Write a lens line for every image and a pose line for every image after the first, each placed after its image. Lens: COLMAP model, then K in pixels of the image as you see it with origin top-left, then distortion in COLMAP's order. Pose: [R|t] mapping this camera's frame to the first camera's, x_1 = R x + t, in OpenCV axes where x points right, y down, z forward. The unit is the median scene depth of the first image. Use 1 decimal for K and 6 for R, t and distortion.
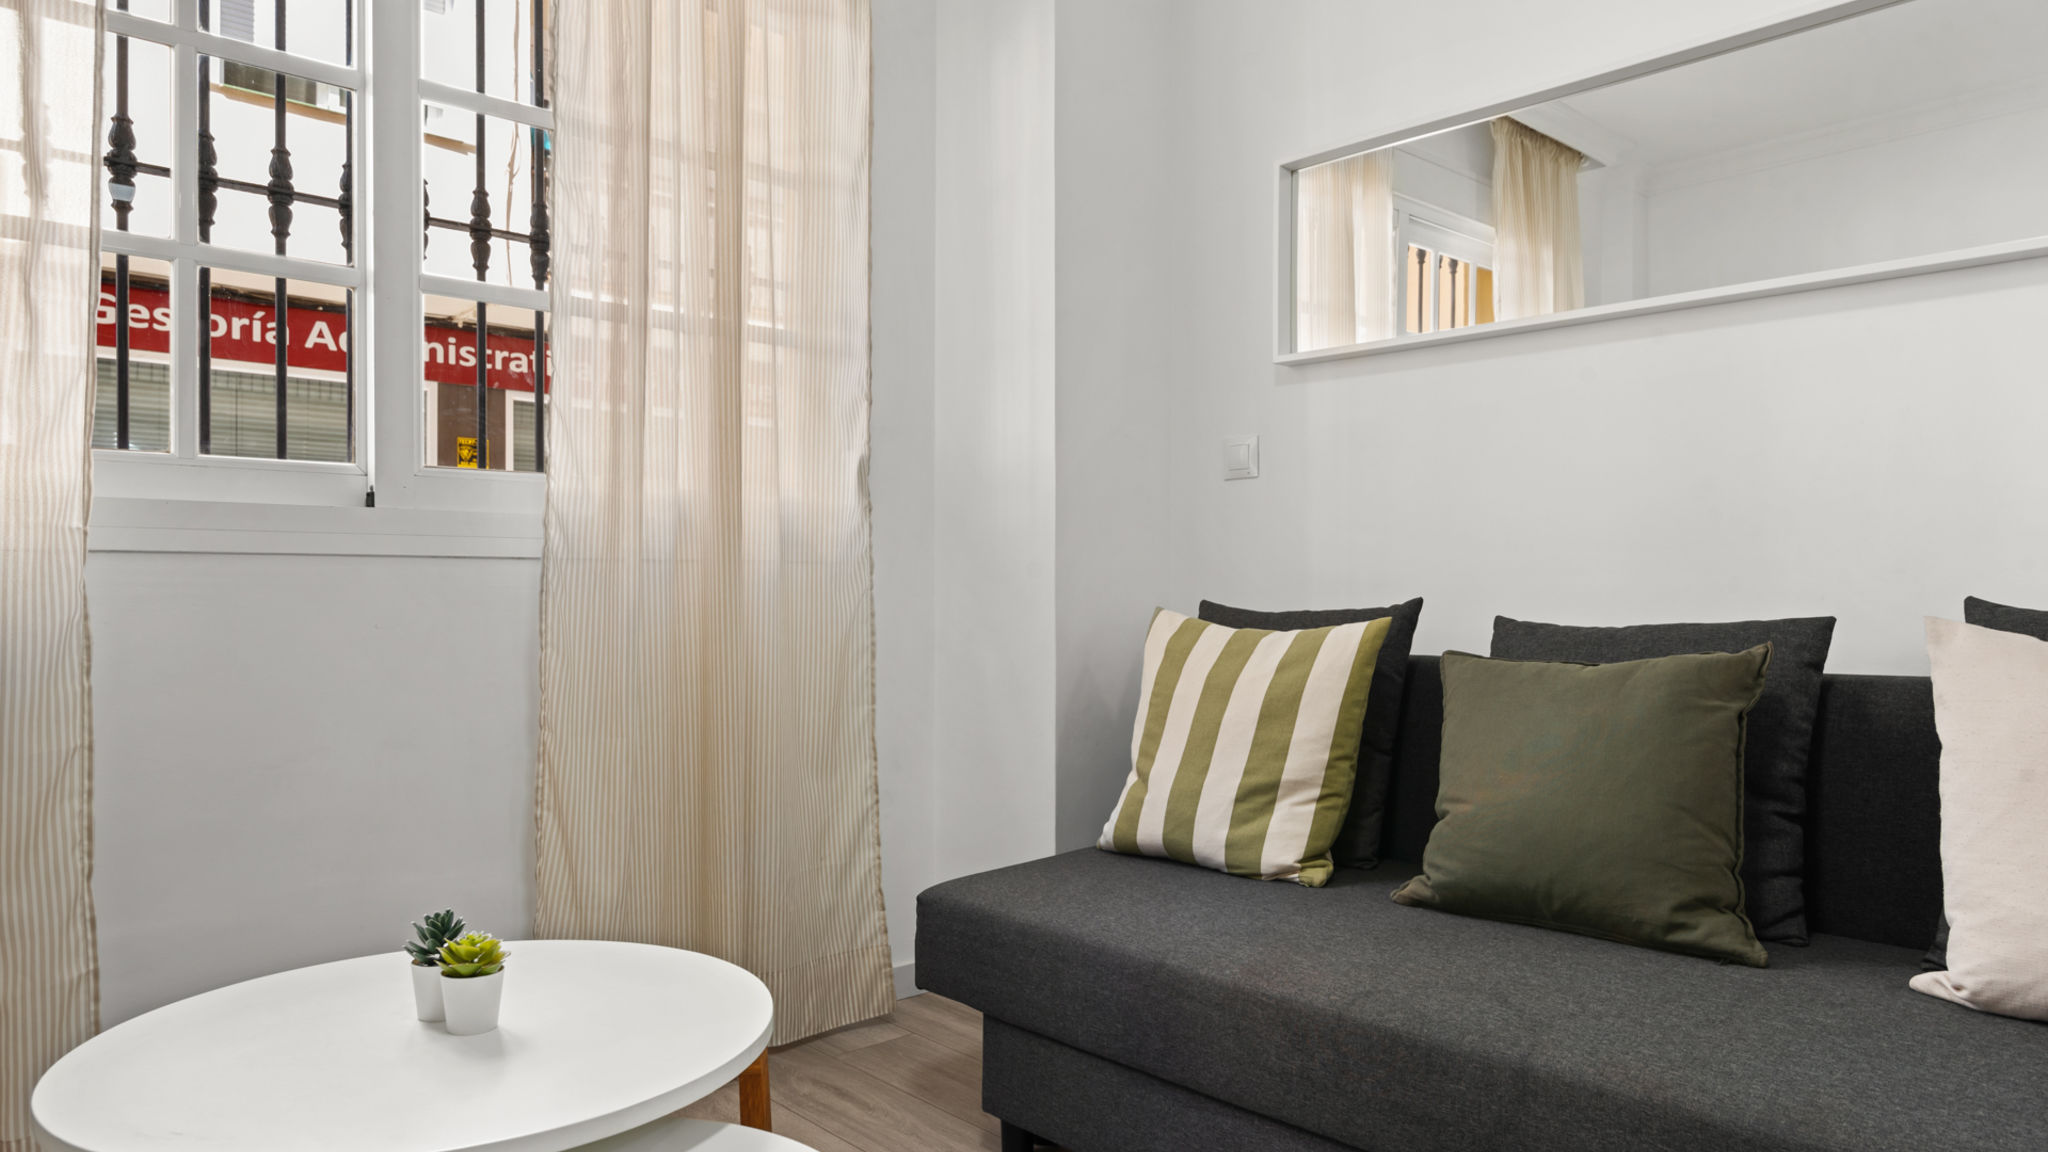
lens RADIAL K [[1323.3, 0, 1024.0], [0, 1323.3, 576.0], [0, 0, 1]] dist [0.005703, 0.000521]
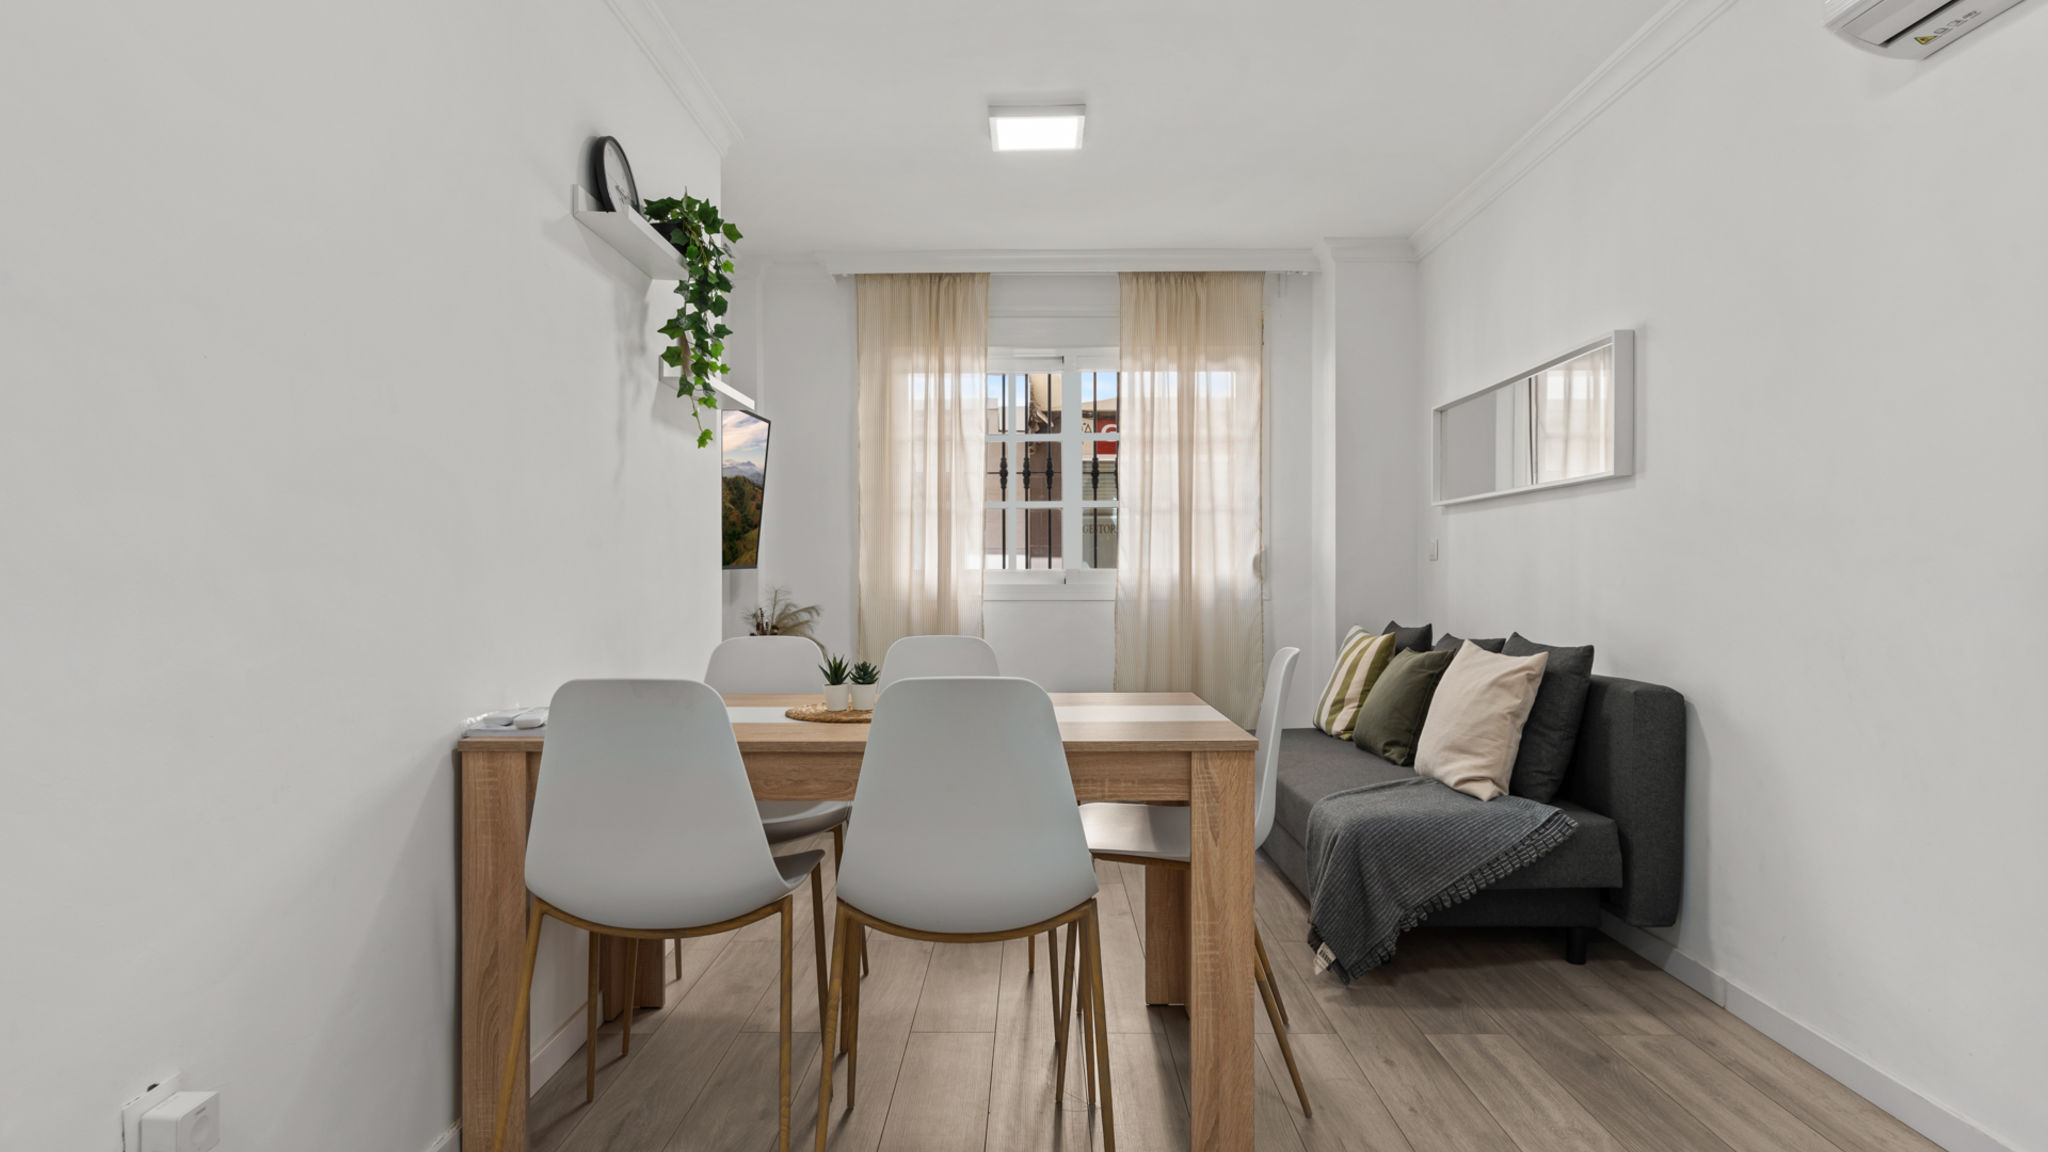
lens RADIAL K [[1211.2, 0, 1024.0], [0, 1211.2, 576.0], [0, 0, 1]] dist [-0.015640, 0.000984]
pose [[0.726125, -0.001273, -0.687561, 1.064873], [0.006486, 0.999966, 0.004999, -0.069602], [0.687532, -0.008090, 0.726109, -0.831200]]
